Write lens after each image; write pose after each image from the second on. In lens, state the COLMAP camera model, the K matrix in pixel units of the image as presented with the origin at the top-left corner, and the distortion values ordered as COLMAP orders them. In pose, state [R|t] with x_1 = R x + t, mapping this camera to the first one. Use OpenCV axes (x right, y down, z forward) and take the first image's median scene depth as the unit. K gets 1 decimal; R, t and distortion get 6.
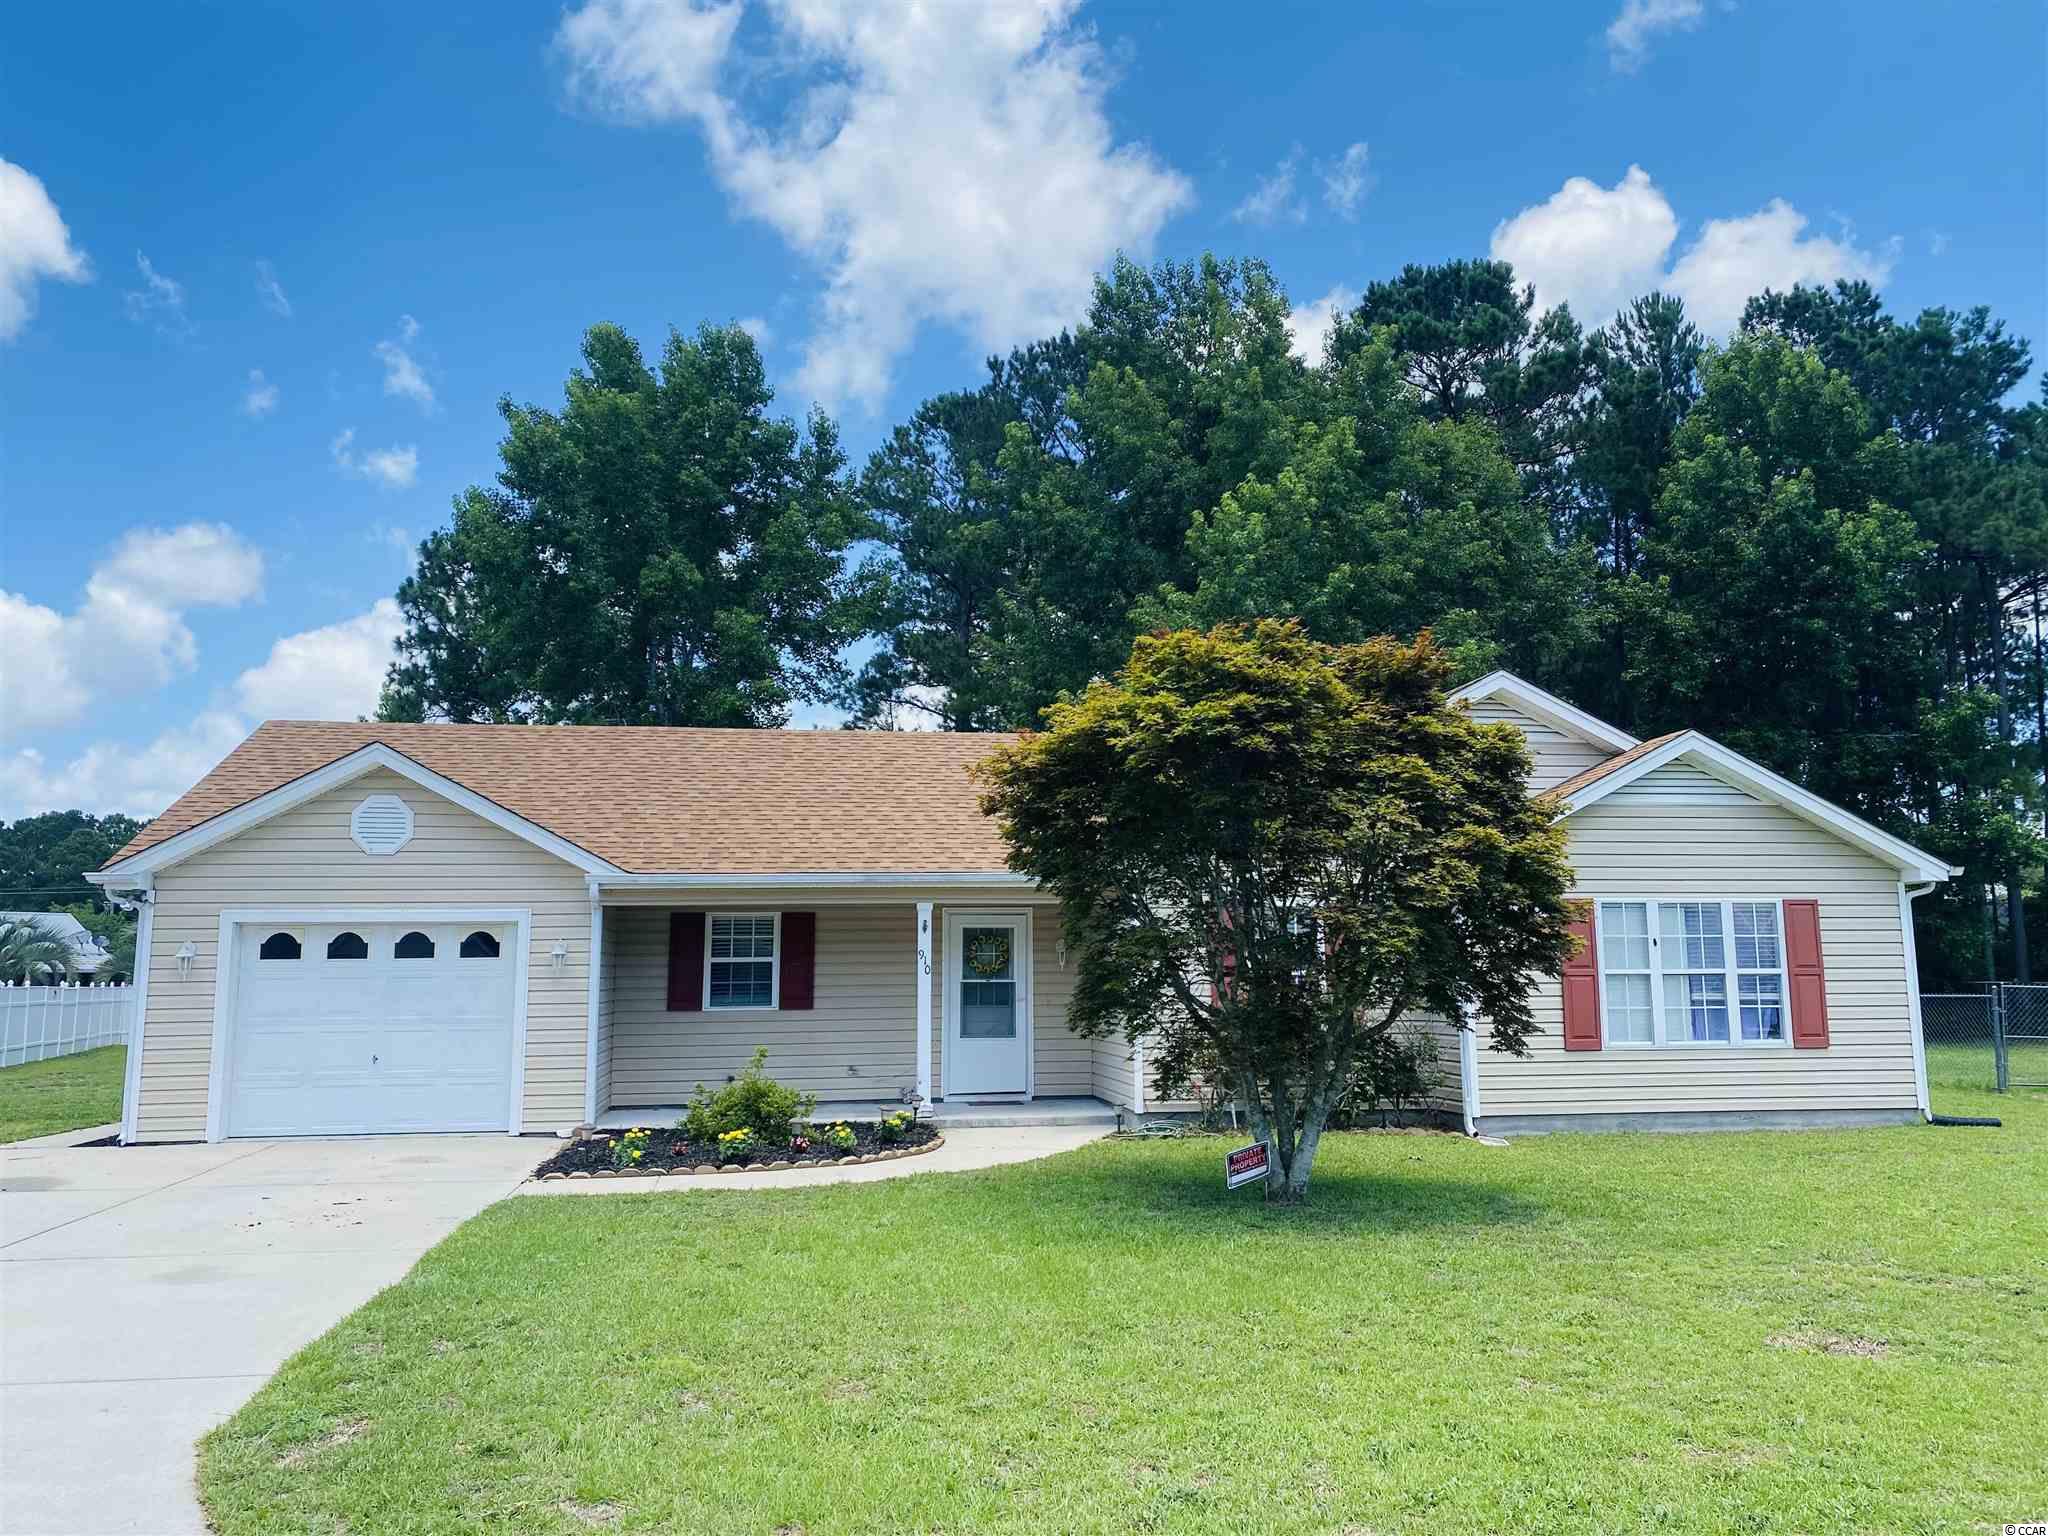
lens RADIAL K [[1542.1, 0, 1013.0], [0, 1542.1, 764.6], [0, 0, 1]] dist [0.039083, -0.041202]
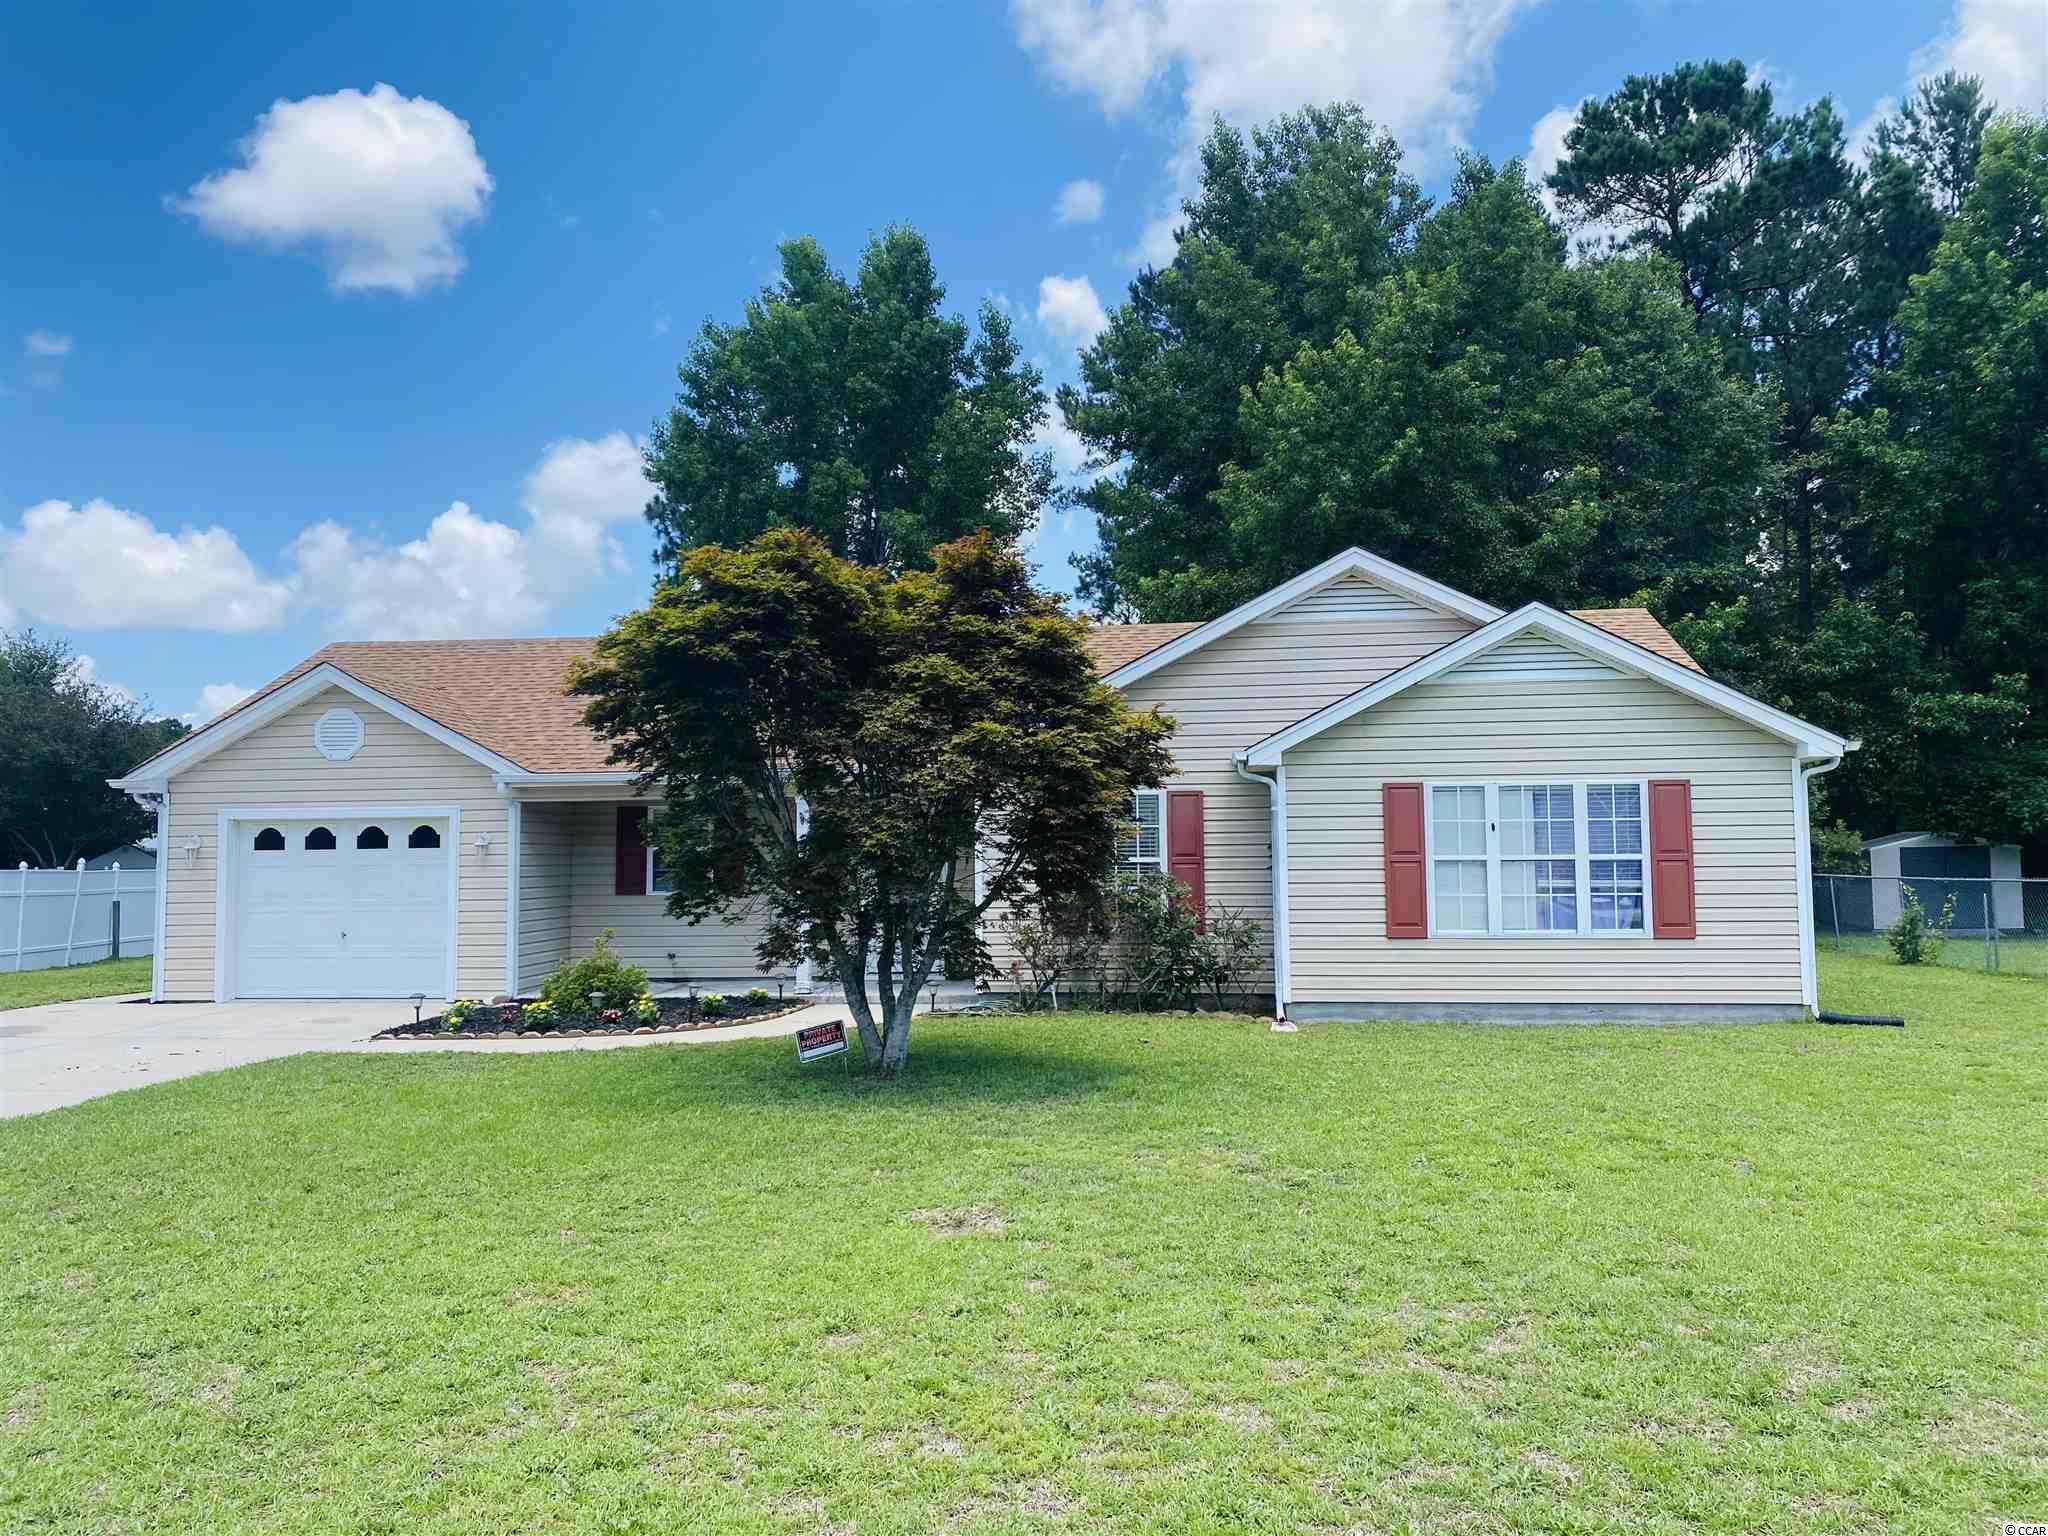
lens RADIAL K [[1542.1, 0, 1011.8], [0, 1542.1, 769.6], [0, 0, 1]] dist [0.039083, -0.041202]
pose [[0.967852, -0.016722, -0.250963, 0.363203], [0.036590, 0.996534, 0.074712, -0.002890], [0.248843, -0.081493, 0.965109, 0.009077]]
